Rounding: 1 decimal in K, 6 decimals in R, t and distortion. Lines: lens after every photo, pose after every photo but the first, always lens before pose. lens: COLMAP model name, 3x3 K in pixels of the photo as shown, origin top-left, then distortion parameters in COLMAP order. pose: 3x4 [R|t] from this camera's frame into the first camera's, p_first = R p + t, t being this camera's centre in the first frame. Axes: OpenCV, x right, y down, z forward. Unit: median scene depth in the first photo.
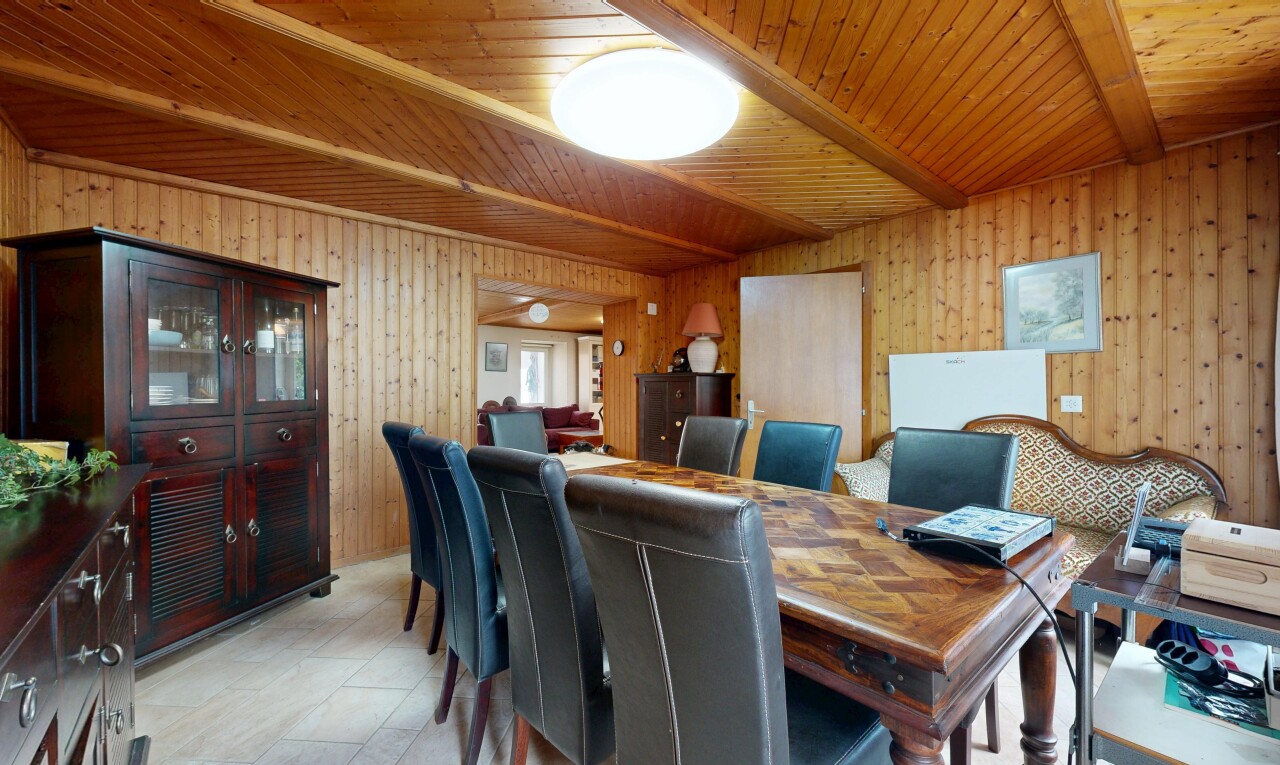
lens RADIAL K [[500.3, 0, 640.0], [0, 500.3, 382.5], [0, 0, 1]] dist [-0.000398, 0.000009]
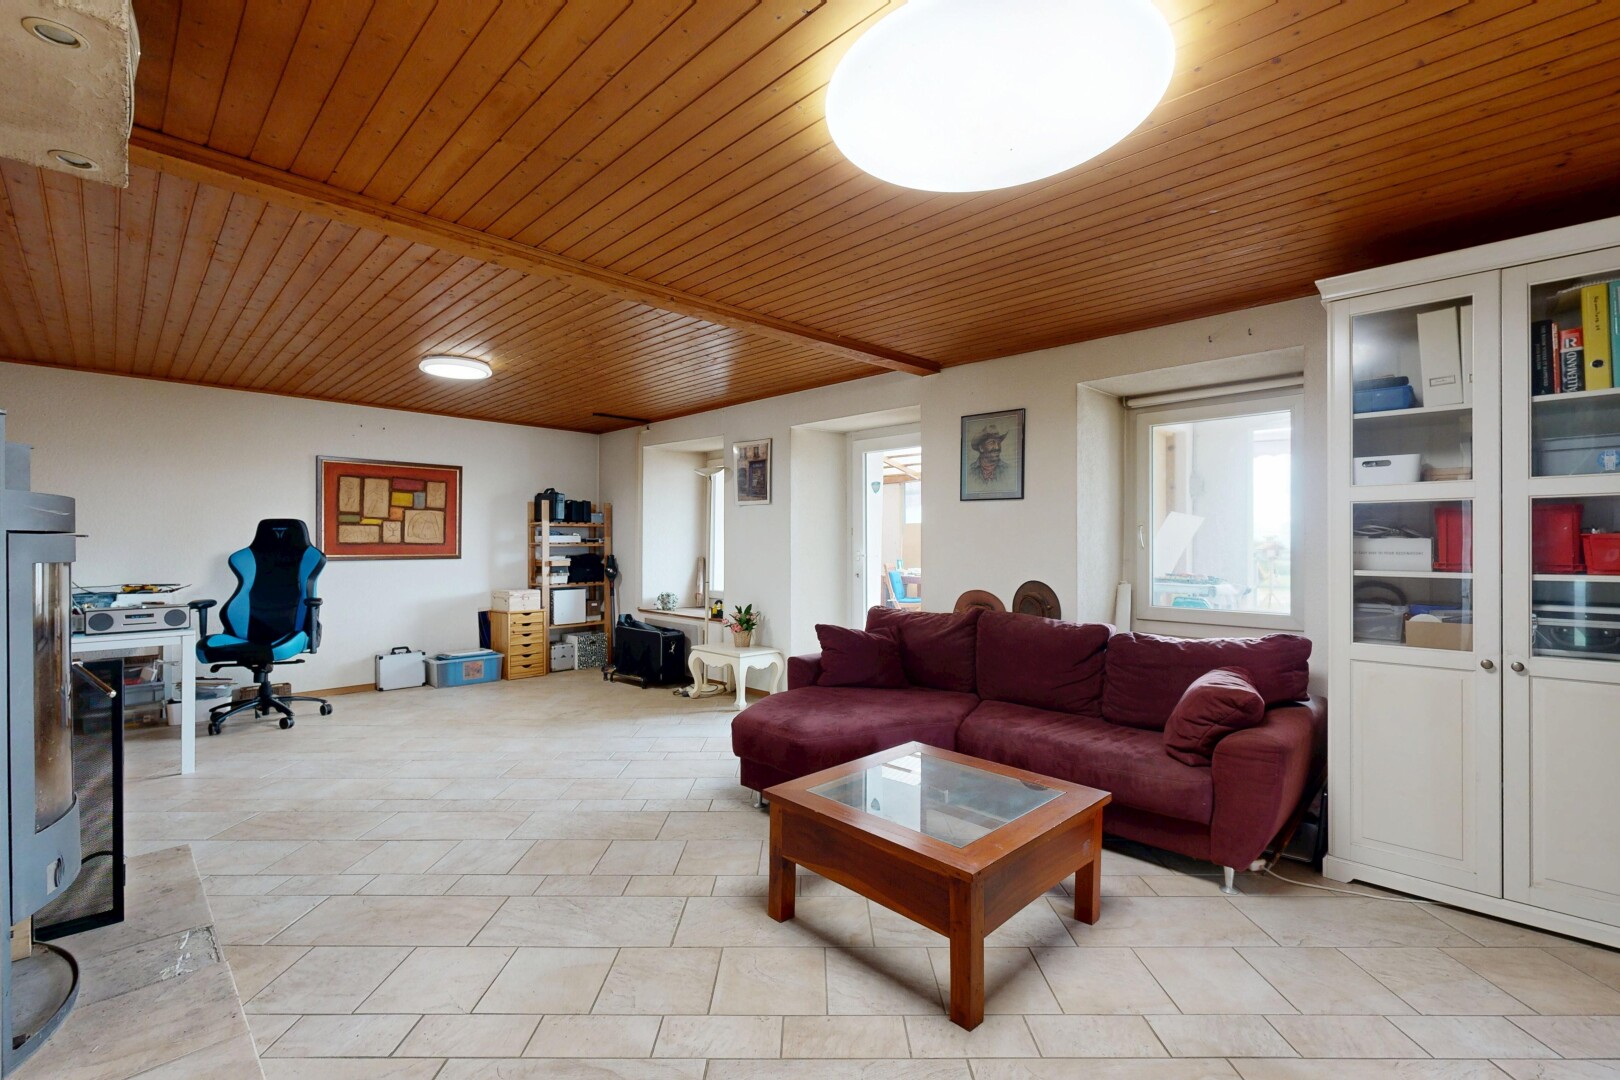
lens RADIAL K [[704.9, 0, 810.0], [0, 704.9, 540.0], [0, 0, 1]] dist [-0.000296, -0.000229]
pose [[0.094698, -0.001745, -0.995504, 0.137896], [0.005610, 0.999984, -0.001219, 0.002893], [0.995490, -0.005470, 0.094707, 0.770317]]
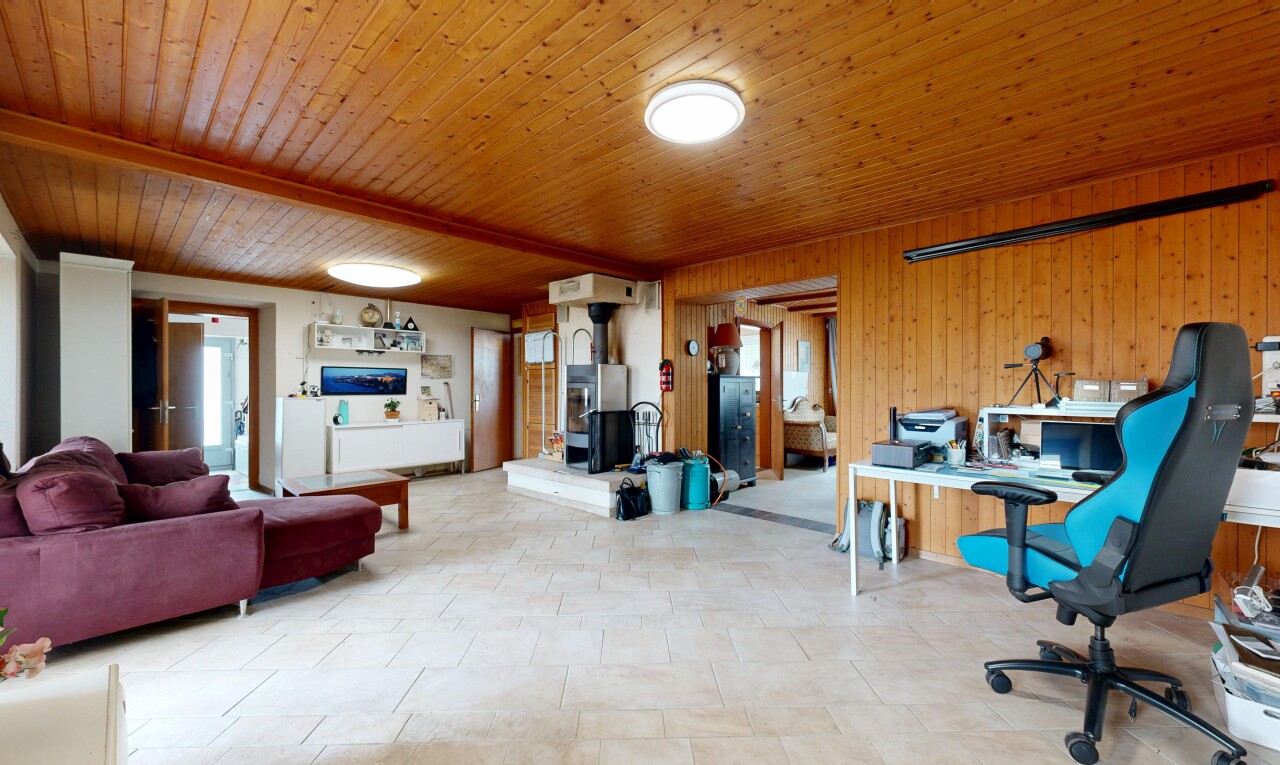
lens RADIAL K [[500.3, 0, 640.0], [0, 500.3, 382.5], [0, 0, 1]] dist [-0.000398, 0.000009]
pose [[-0.122560, 0.007673, 0.992431, -0.536449], [-0.002402, 0.999965, -0.008028, 0.004781], [-0.992458, -0.003368, -0.122538, 0.635909]]
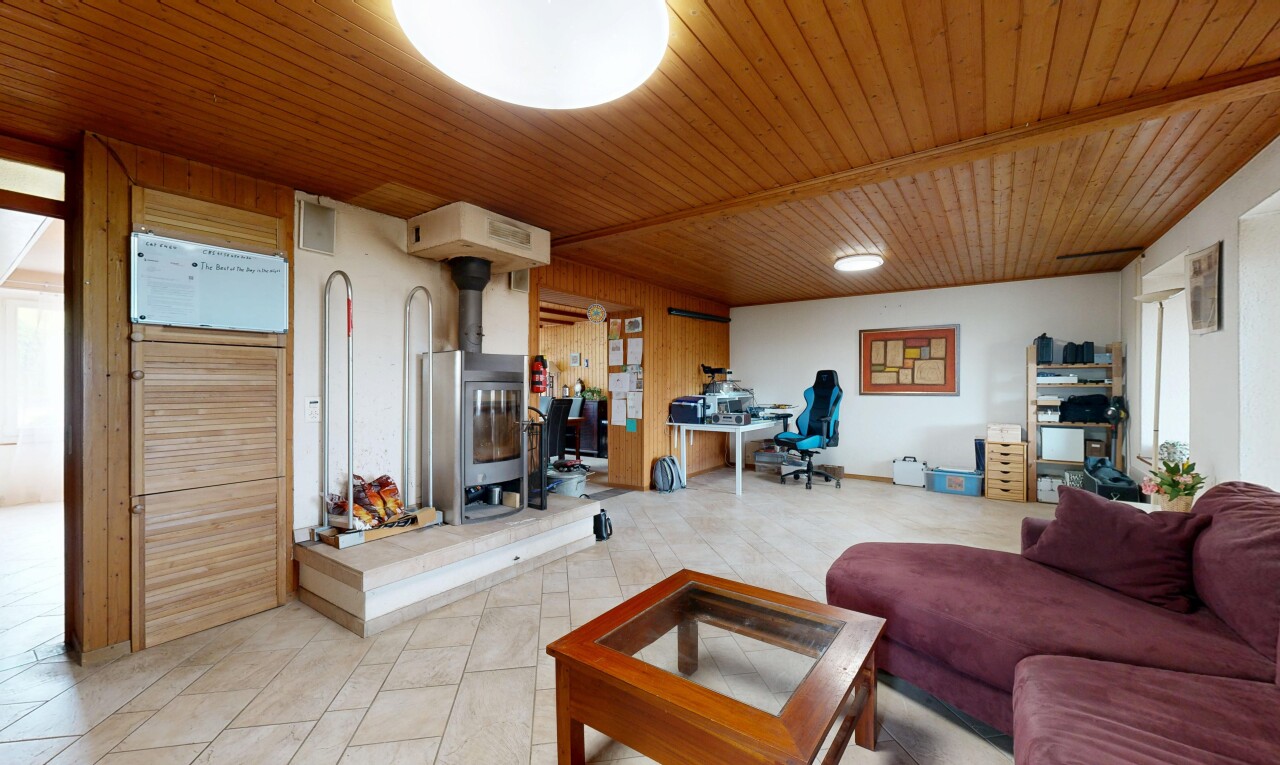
lens RADIAL K [[500.3, 0, 640.0], [0, 500.3, 382.5], [0, 0, 1]] dist [-0.000398, 0.000009]
pose [[-0.966126, 0.002413, -0.258061, -0.017706], [0.004996, 0.999944, -0.009354, 0.005060], [0.258024, -0.010326, -0.966083, 0.982351]]
